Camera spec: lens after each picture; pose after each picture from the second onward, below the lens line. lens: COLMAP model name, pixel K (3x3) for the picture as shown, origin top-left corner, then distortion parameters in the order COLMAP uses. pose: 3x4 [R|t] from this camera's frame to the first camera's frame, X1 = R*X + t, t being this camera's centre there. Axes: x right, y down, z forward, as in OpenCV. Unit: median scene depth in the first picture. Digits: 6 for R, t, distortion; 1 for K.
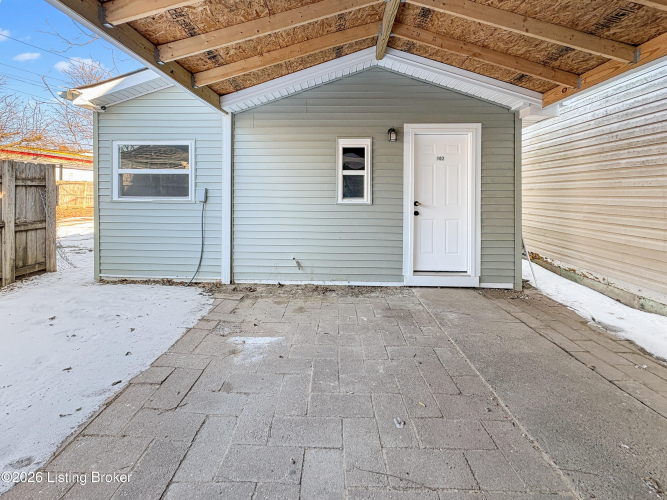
lens RADIAL K [[286.6, 0, 331.2], [0, 286.6, 197.5], [0, 0, 1]] dist [0.001285, 0.000868]
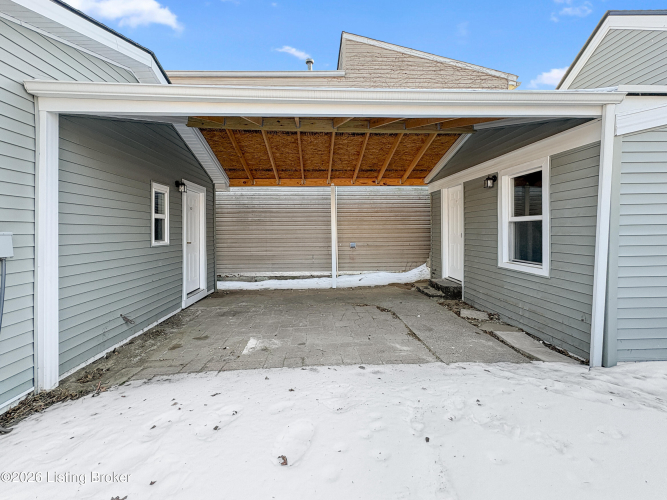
lens RADIAL K [[279.2, 0, 331.4], [0, 279.2, 229.7], [0, 0, 1]] dist [-0.000129, 0.000191]
pose [[-0.072253, -0.004225, 0.997377, -1.010524], [0.025339, 0.999660, 0.006071, -0.028351], [-0.997064, 0.025711, -0.072121, 0.443053]]
